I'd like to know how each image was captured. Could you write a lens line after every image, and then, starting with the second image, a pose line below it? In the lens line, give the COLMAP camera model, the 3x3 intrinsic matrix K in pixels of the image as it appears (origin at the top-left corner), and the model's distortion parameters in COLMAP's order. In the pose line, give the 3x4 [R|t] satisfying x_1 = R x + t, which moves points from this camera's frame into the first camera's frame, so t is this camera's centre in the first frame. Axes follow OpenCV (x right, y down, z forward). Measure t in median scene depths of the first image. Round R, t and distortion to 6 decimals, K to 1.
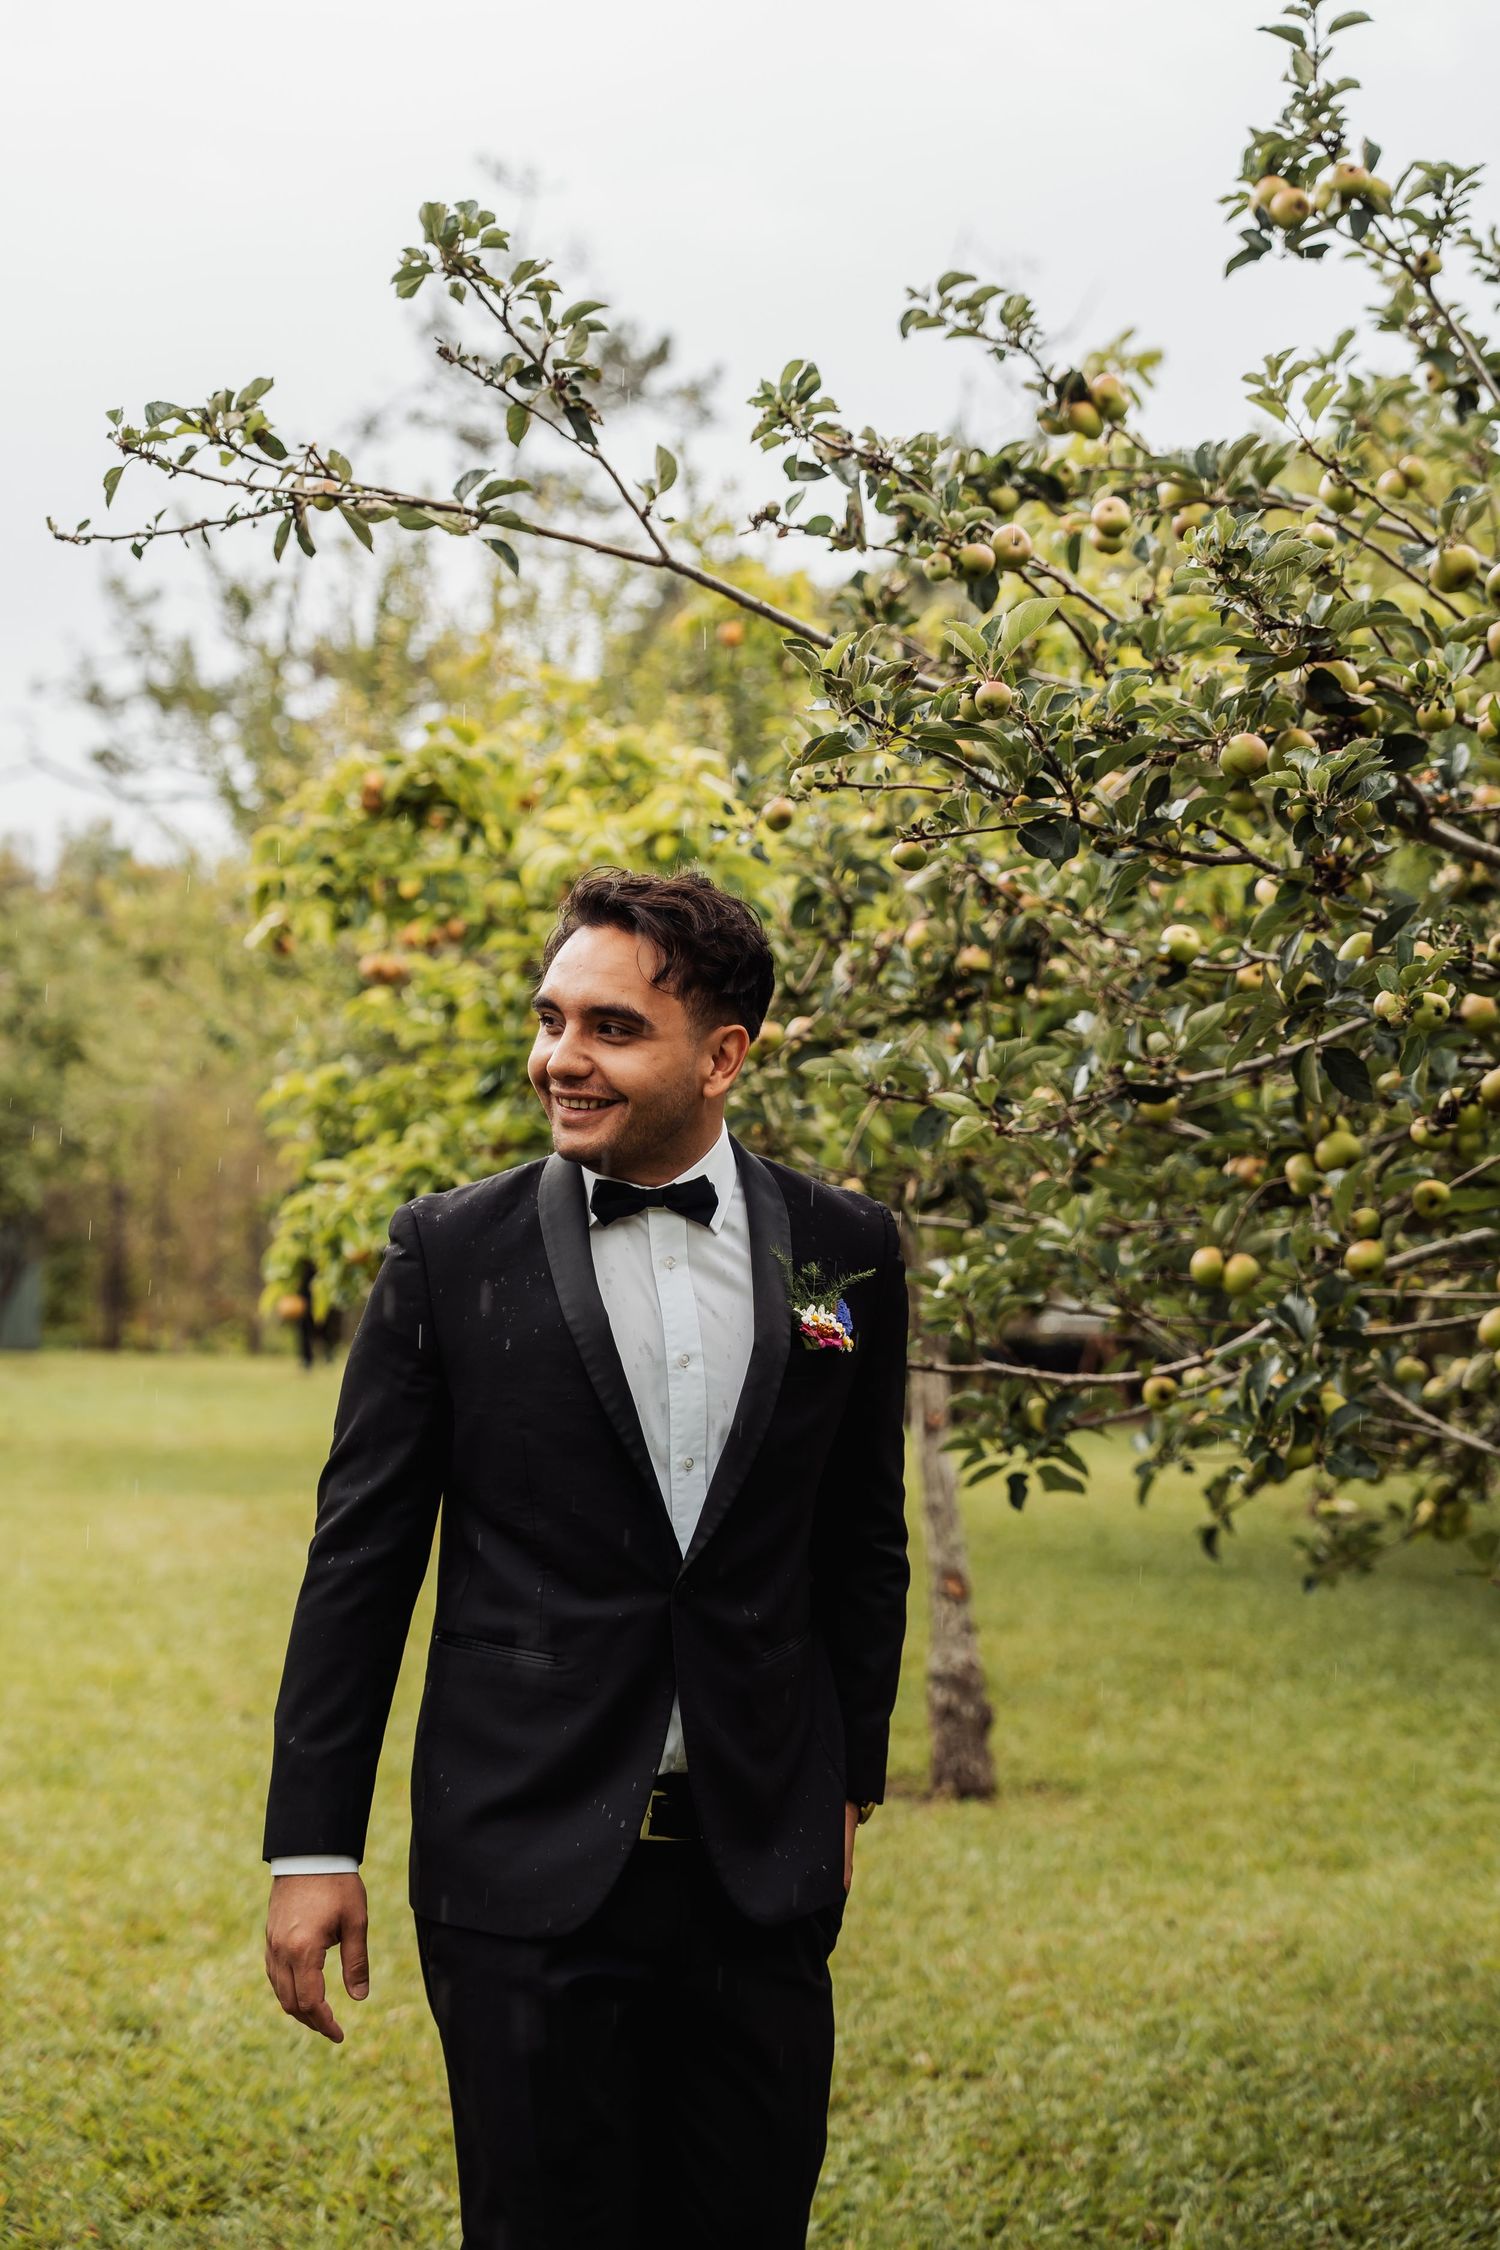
lens RADIAL K [[3721.6, 0, 736.9], [0, 3721.6, 1116.0], [0, 0, 1]] dist [0.235436, 0.000000]
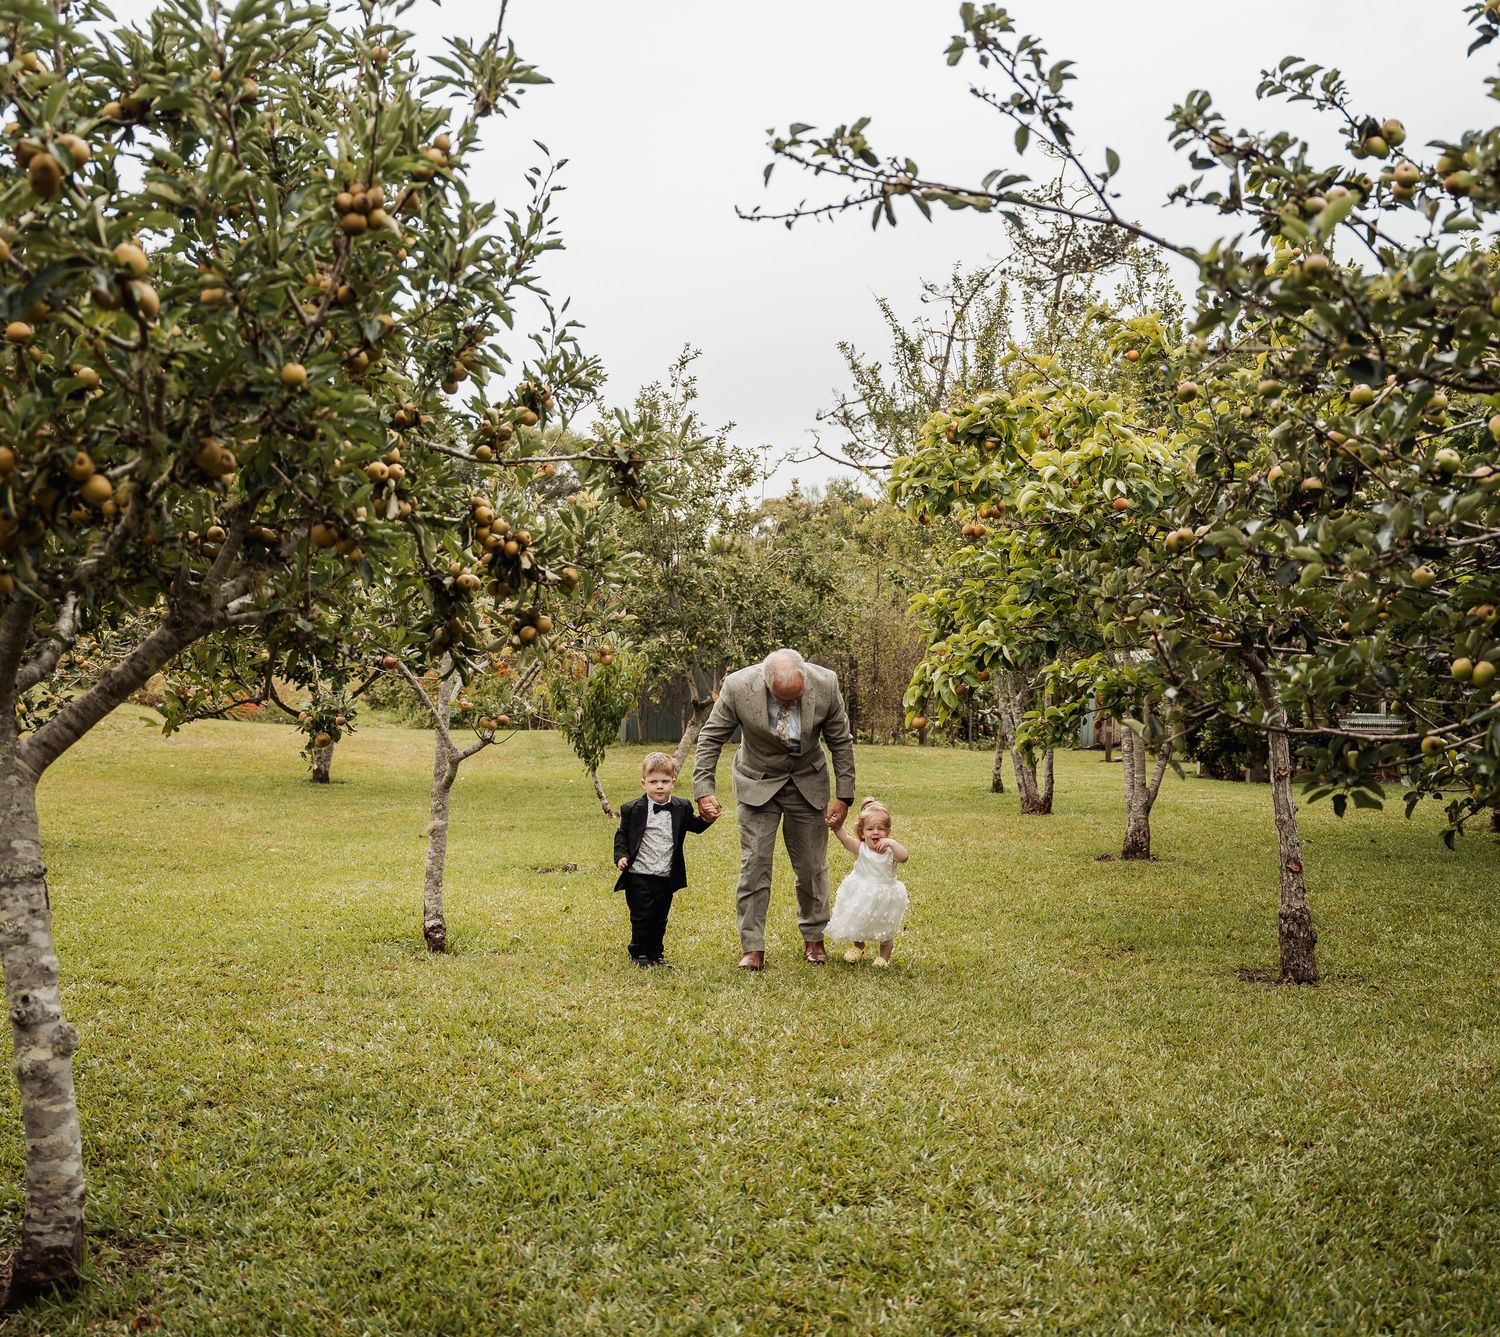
lens RADIAL K [[1873.4, 0, 805.7], [0, 1873.4, 668.2], [0, 0, 1]] dist [-0.014598, 0.000000]
pose [[0.981257, -0.005096, -0.192638, 0.003544], [0.009116, 0.999759, 0.019987, 0.020431], [0.192490, -0.021368, 0.981066, 0.143118]]
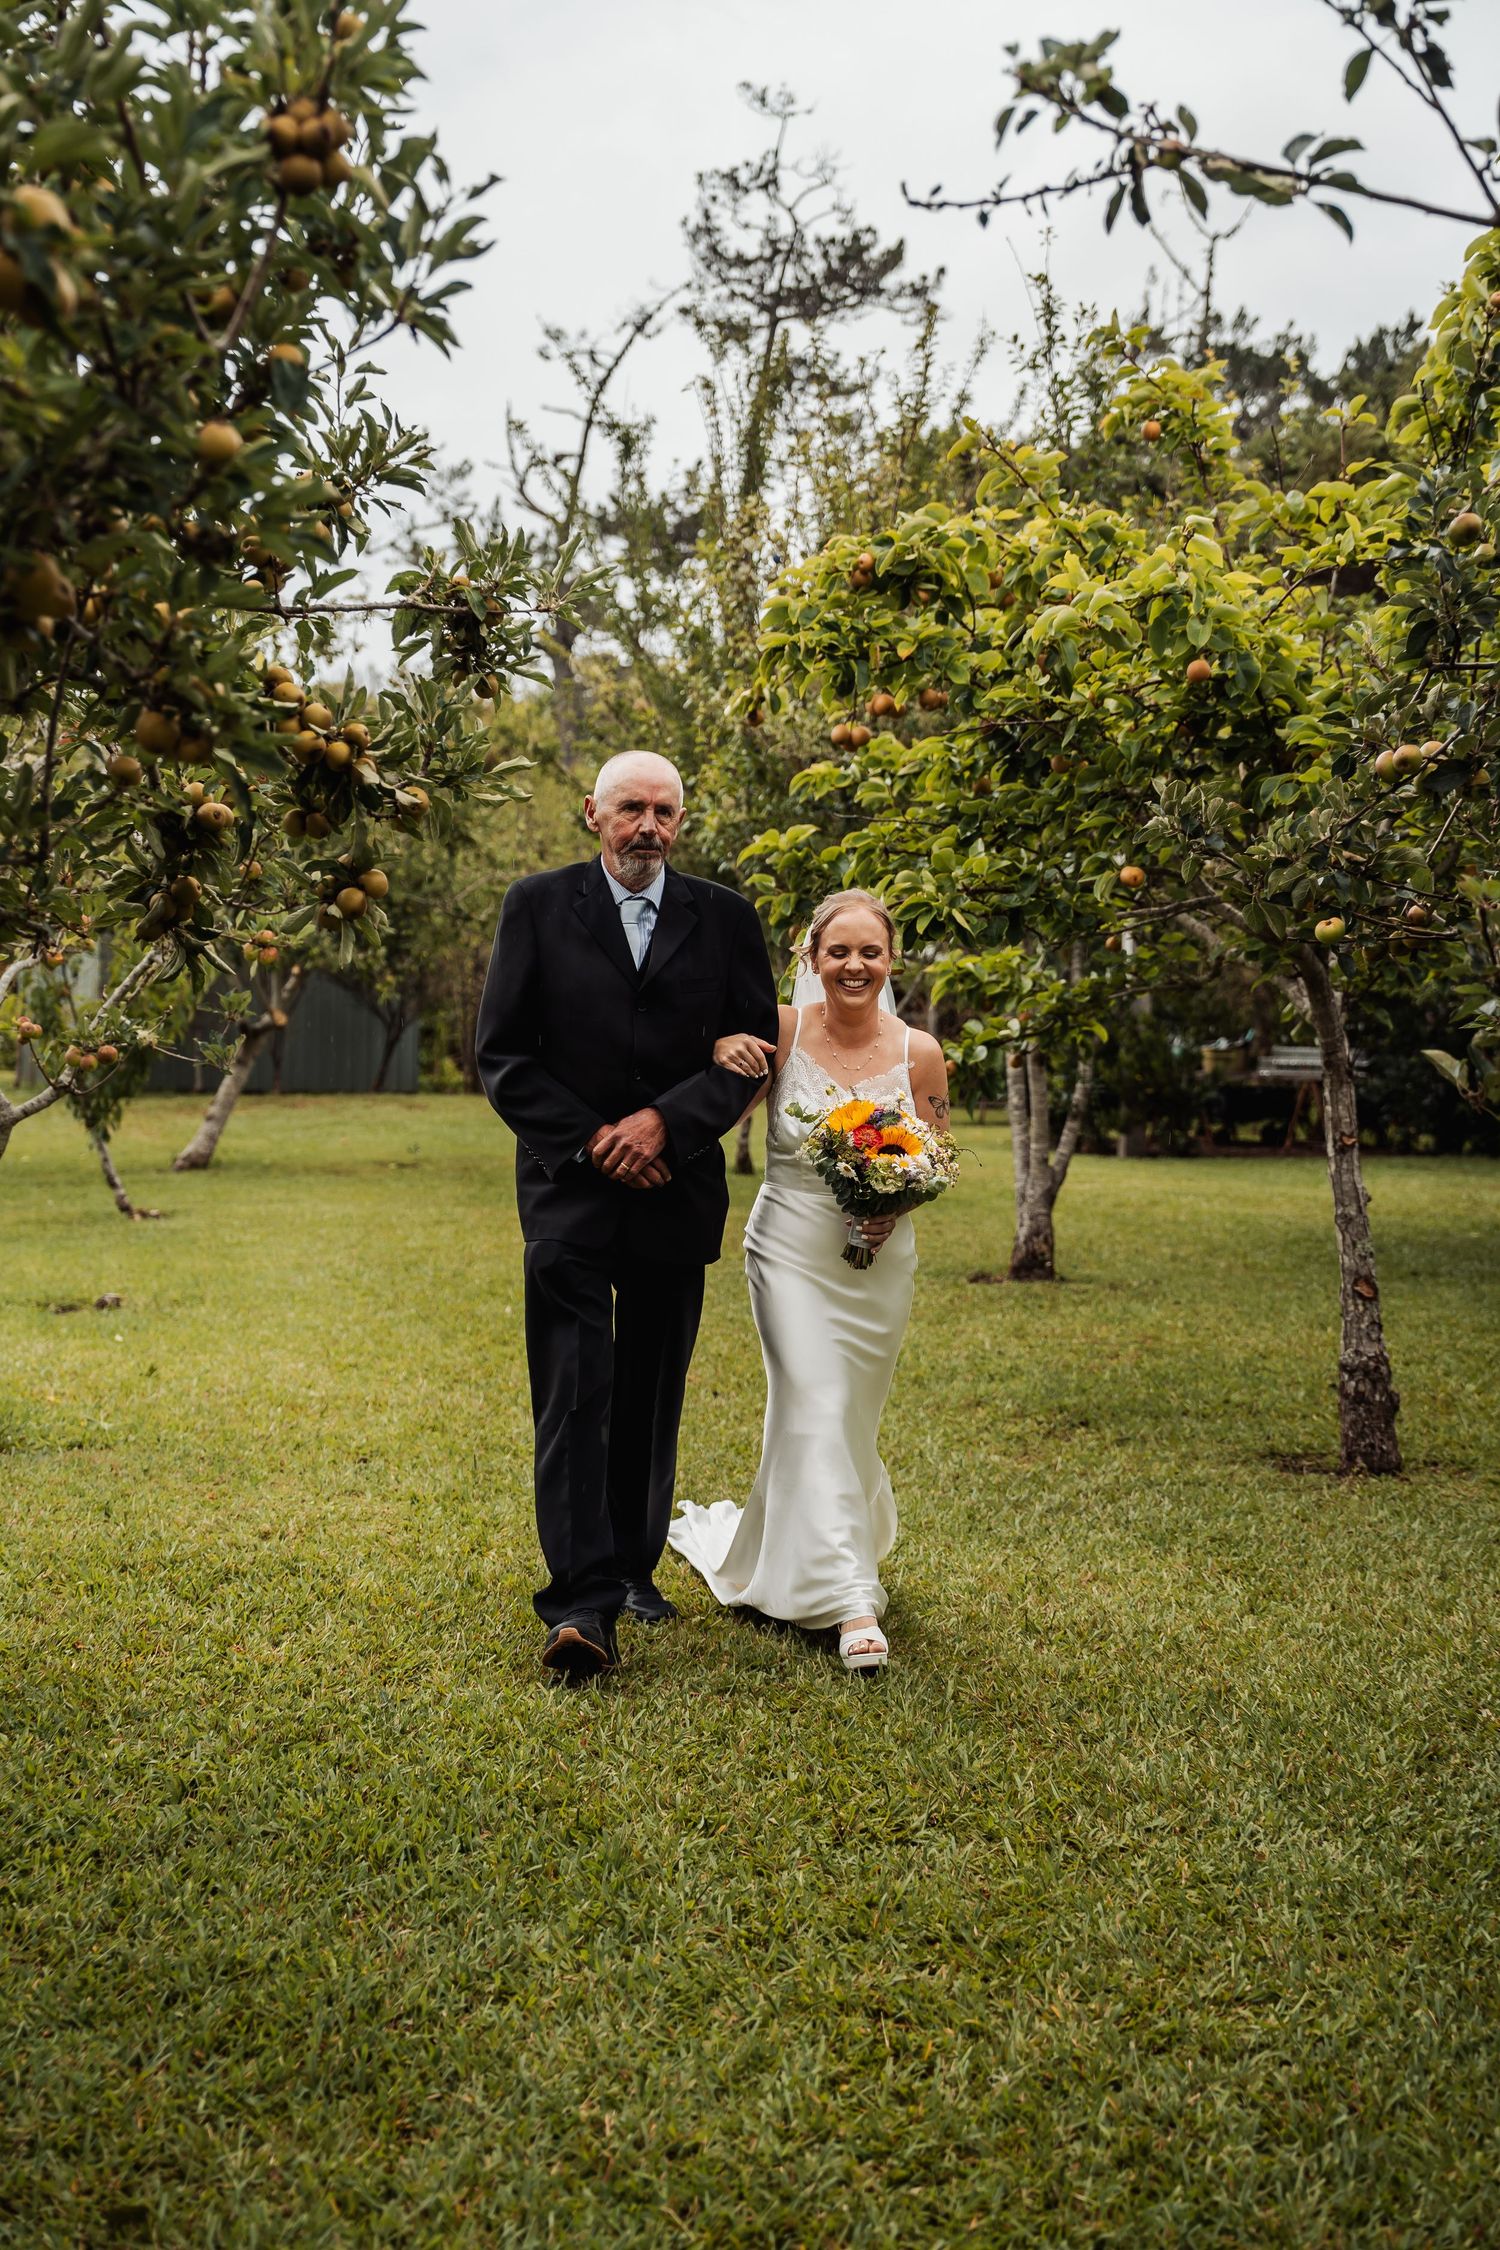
lens RADIAL K [[3057.3, 0, 757.8], [0, 3057.3, 1121.0], [0, 0, 1]] dist [0.192353, 0.000000]
pose [[0.998597, 0.001934, -0.052911, -0.129537], [0.001733, 0.997603, 0.069169, 0.020553], [0.052918, -0.069164, 0.996201, 0.130638]]
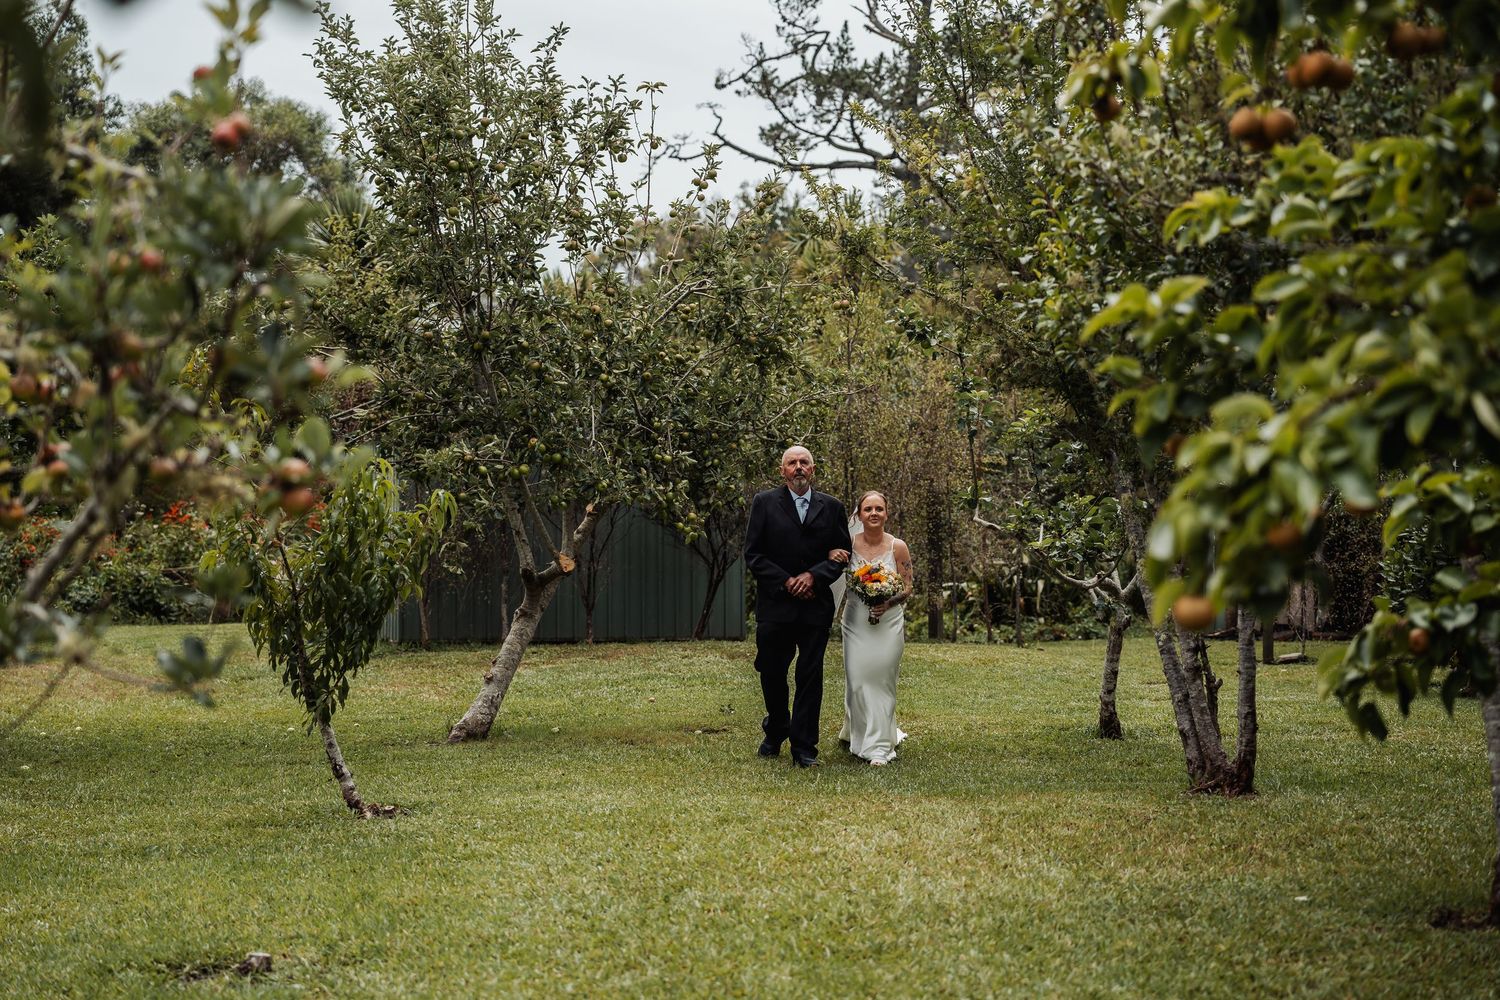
lens RADIAL K [[2986.4, 0, 750.1], [0, 2986.4, 511.1], [0, 0, 1]] dist [0.330328, 0.000000]
pose [[0.984334, -0.021074, -0.175052, -0.160667], [0.025542, 0.999402, 0.023312, 0.028560], [0.174456, -0.027418, 0.984283, 0.748548]]
